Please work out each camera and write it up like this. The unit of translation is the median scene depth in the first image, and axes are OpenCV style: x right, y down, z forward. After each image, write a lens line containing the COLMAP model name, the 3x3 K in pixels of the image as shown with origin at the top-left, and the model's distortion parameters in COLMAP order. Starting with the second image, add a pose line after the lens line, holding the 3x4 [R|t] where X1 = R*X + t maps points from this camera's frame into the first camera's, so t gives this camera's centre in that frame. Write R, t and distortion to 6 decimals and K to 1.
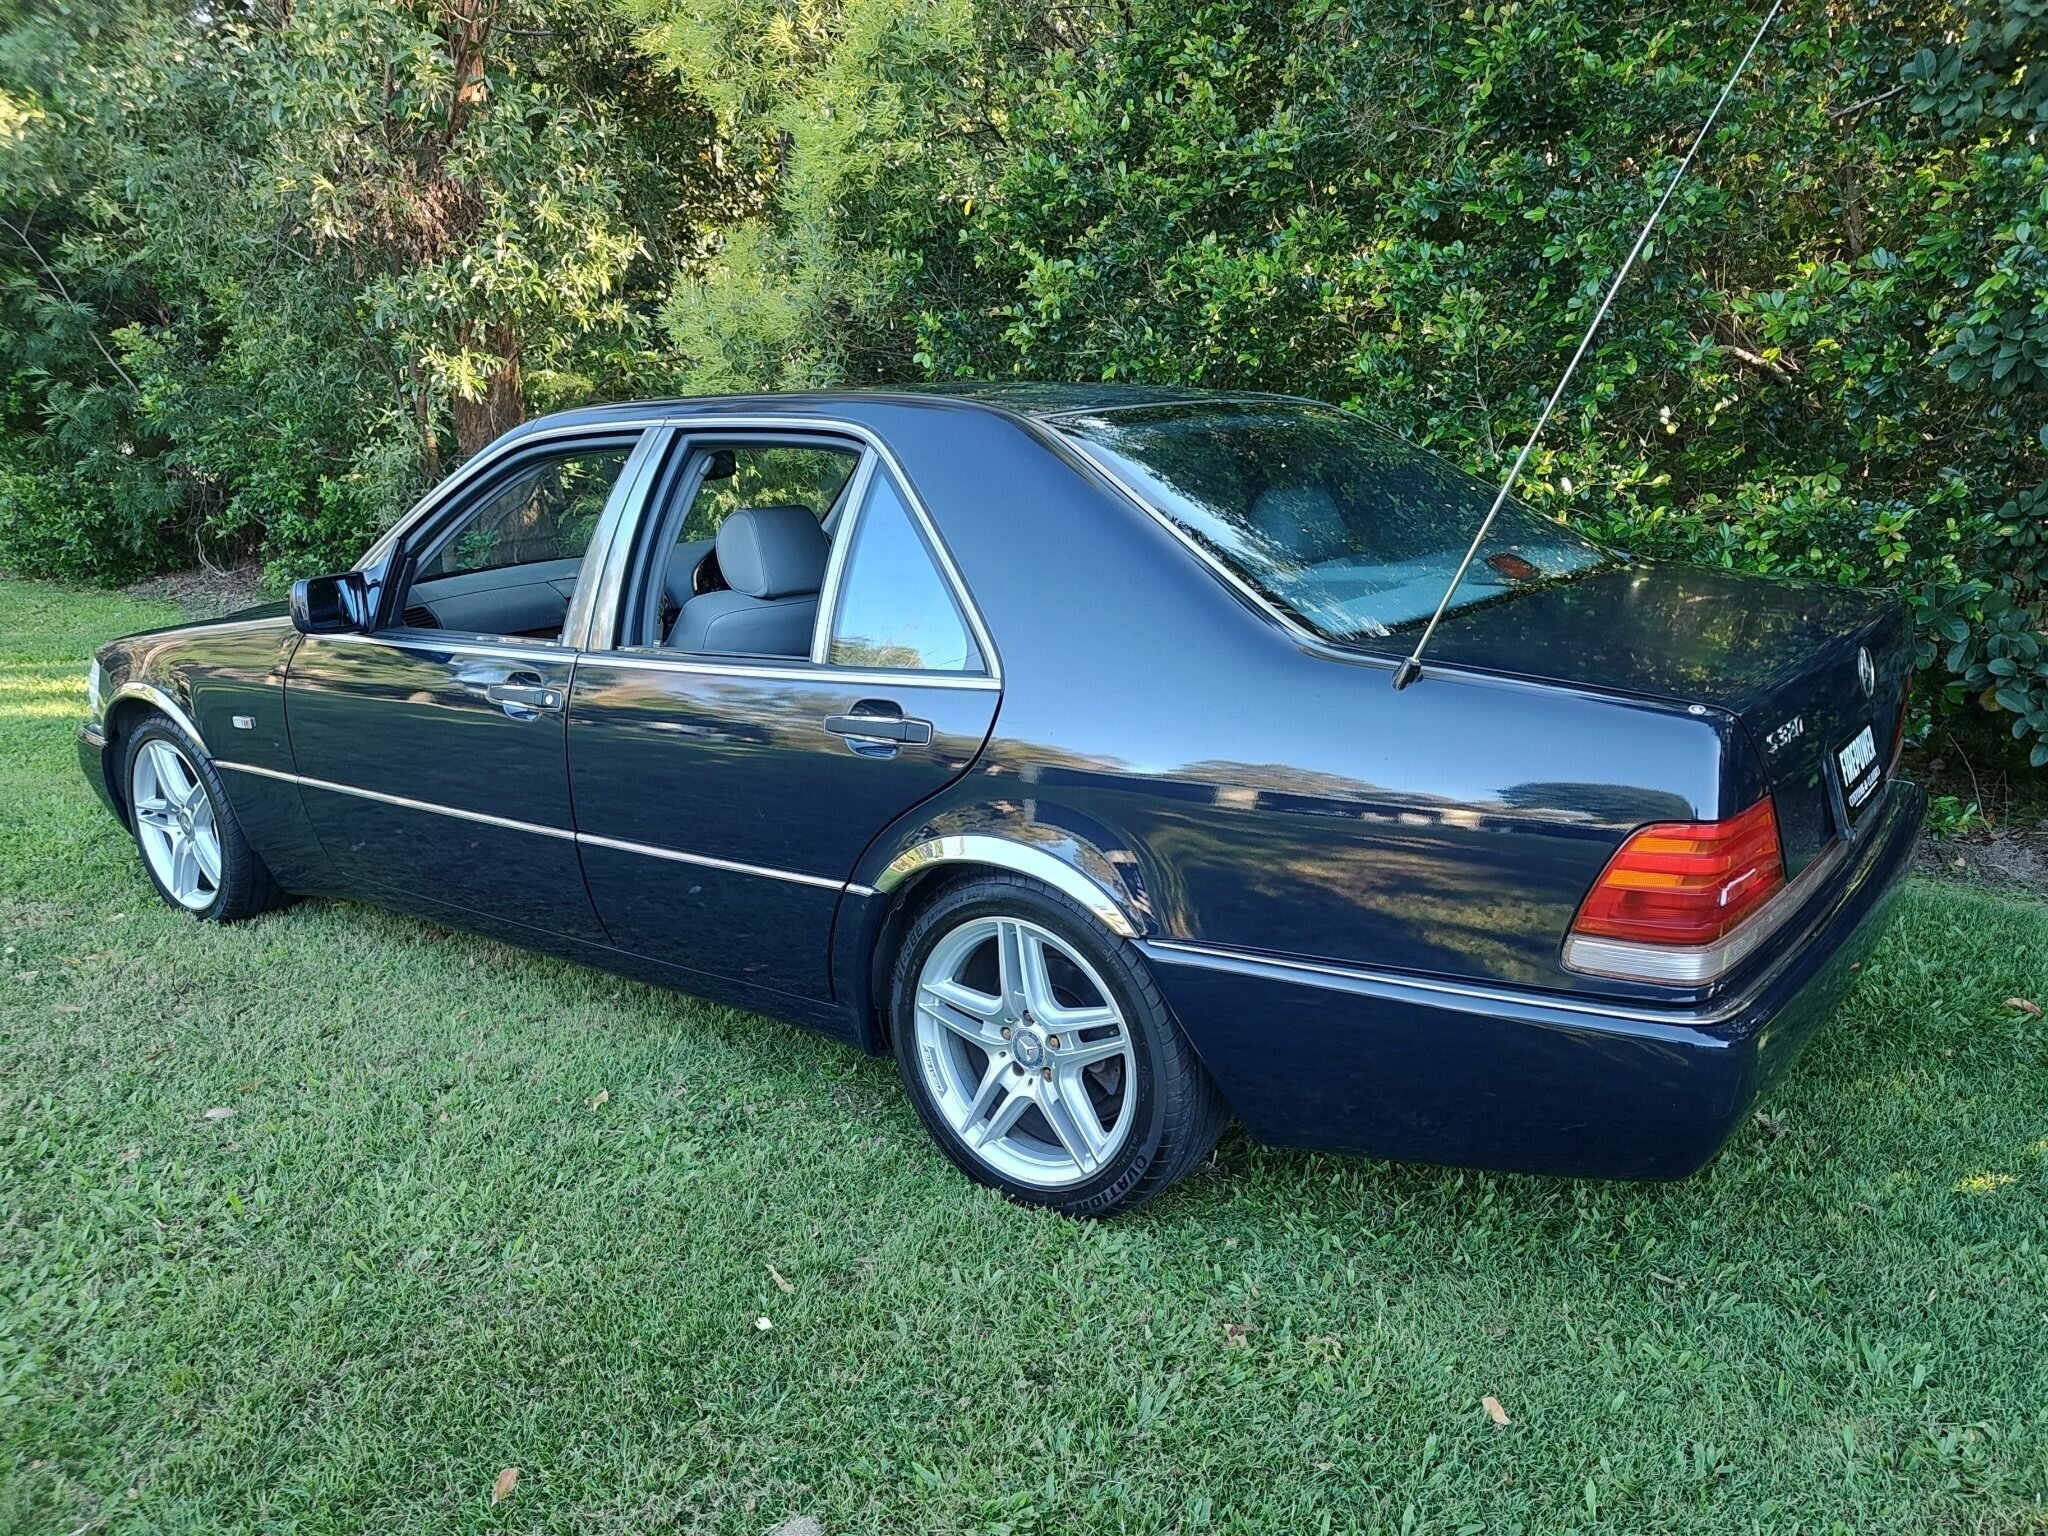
lens RADIAL K [[1502.2, 0, 1024.0], [0, 1502.2, 768.0], [0, 0, 1]] dist [0.028125, 0.005861]
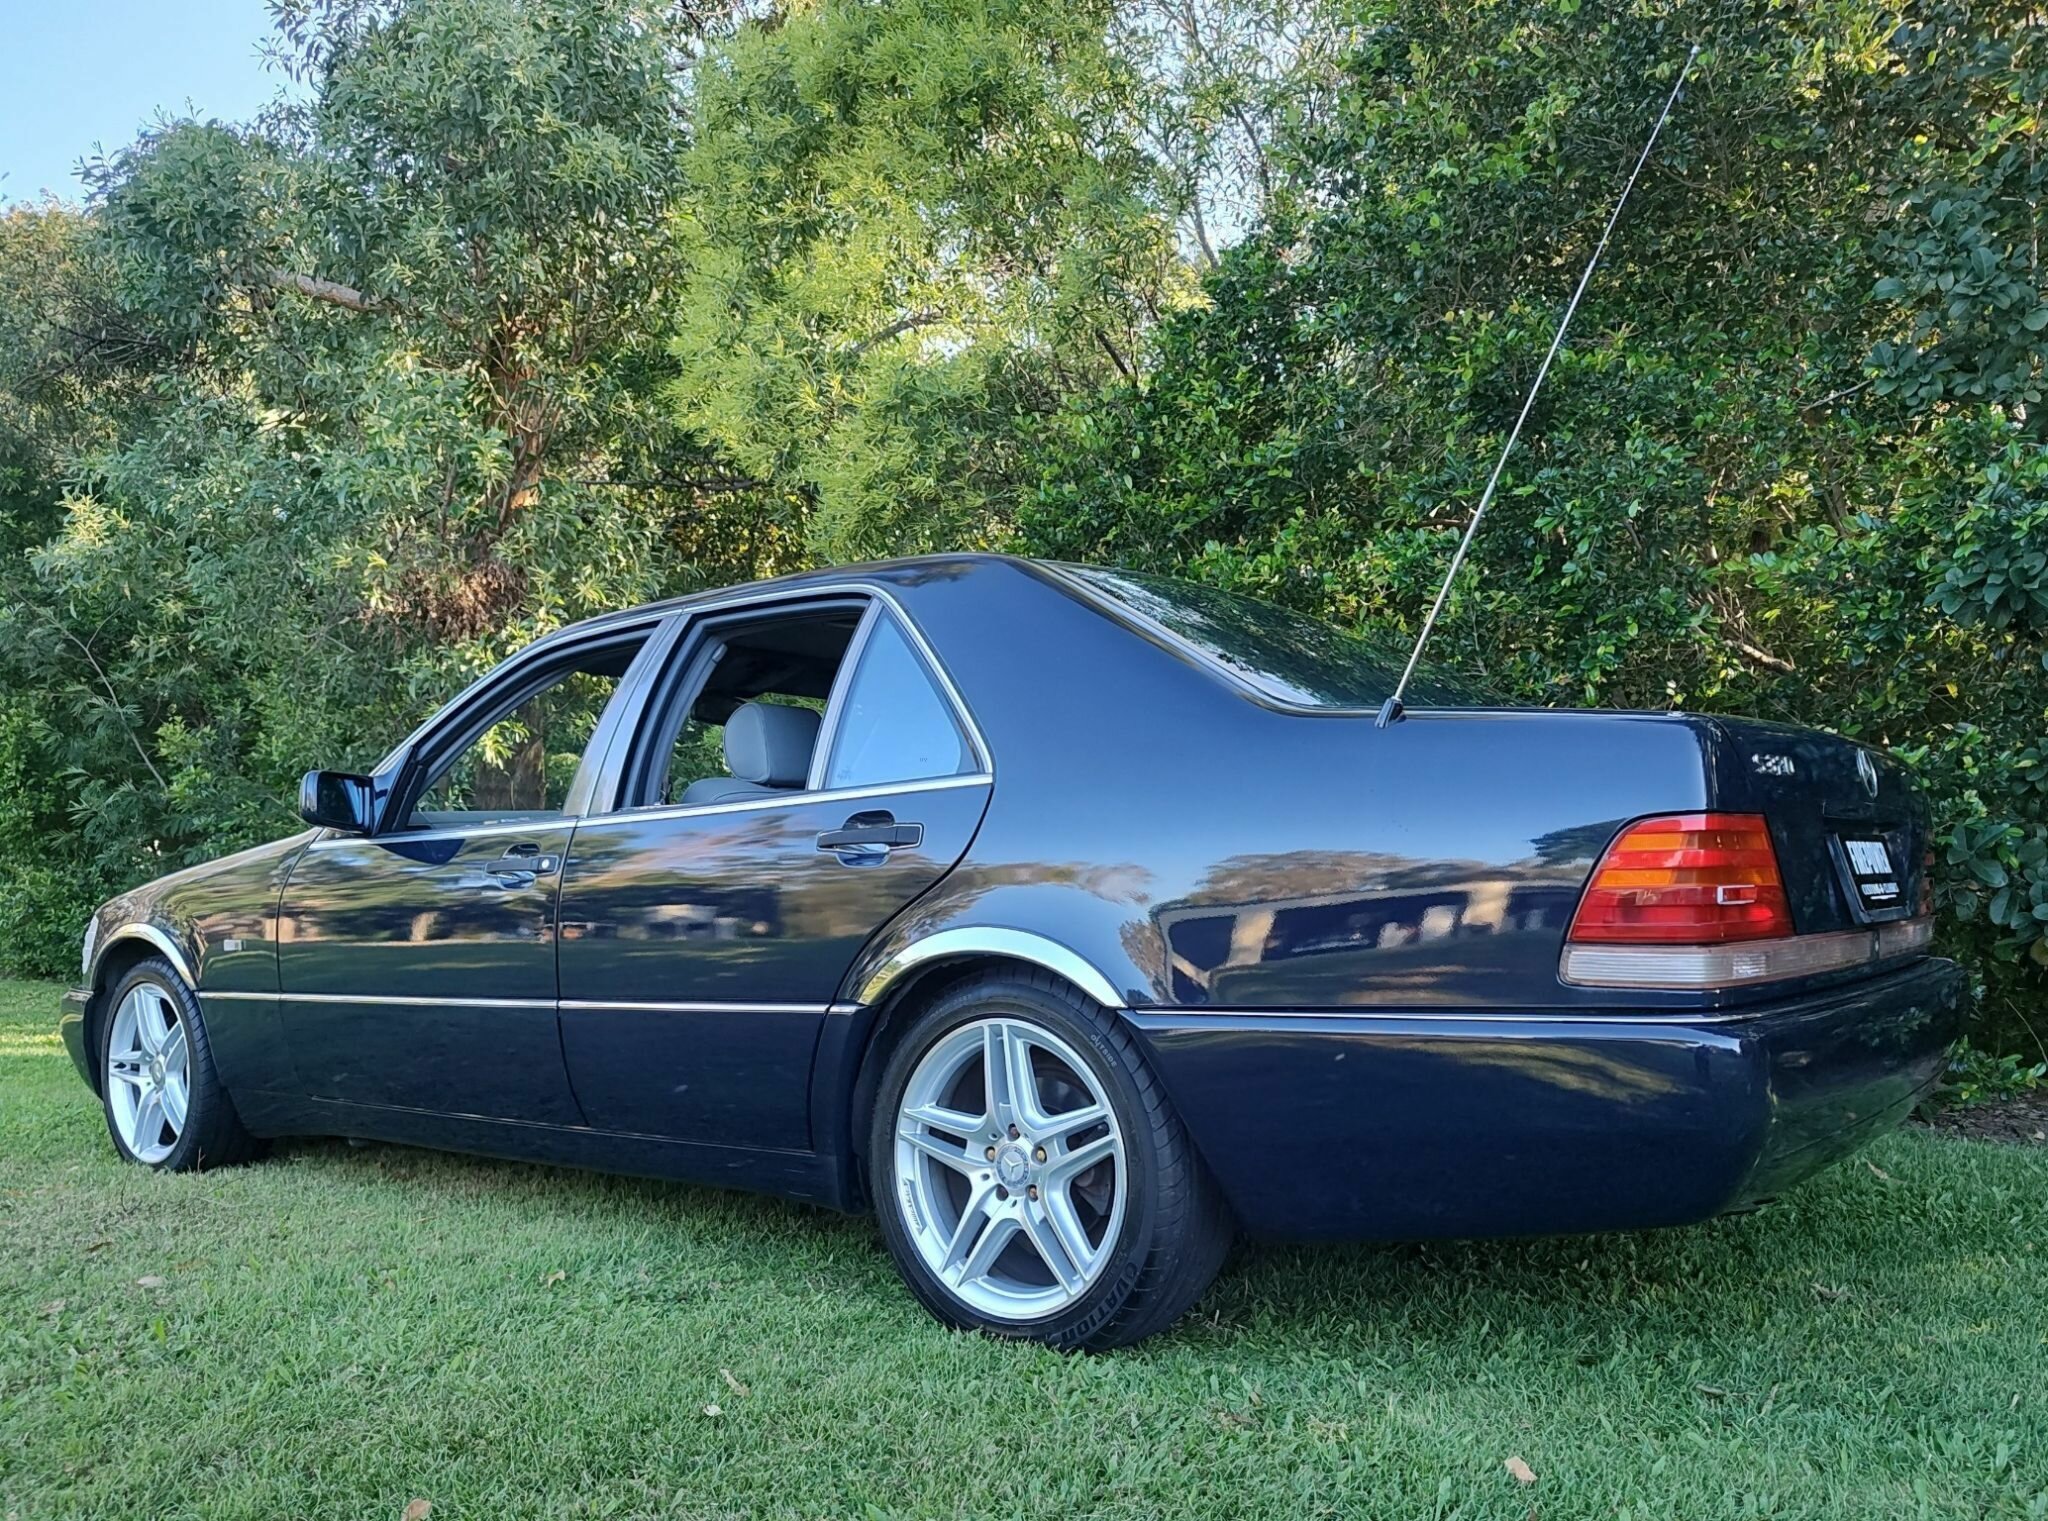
lens RADIAL K [[1571.6, 0, 988.5], [0, 1571.6, 791.7], [0, 0, 1]] dist [0.027133, 0.000531]
pose [[0.999239, 0.015442, -0.035823, 0.018178], [-0.024188, 0.965733, -0.258407, 0.203871], [0.030606, 0.259077, 0.965372, -0.010440]]
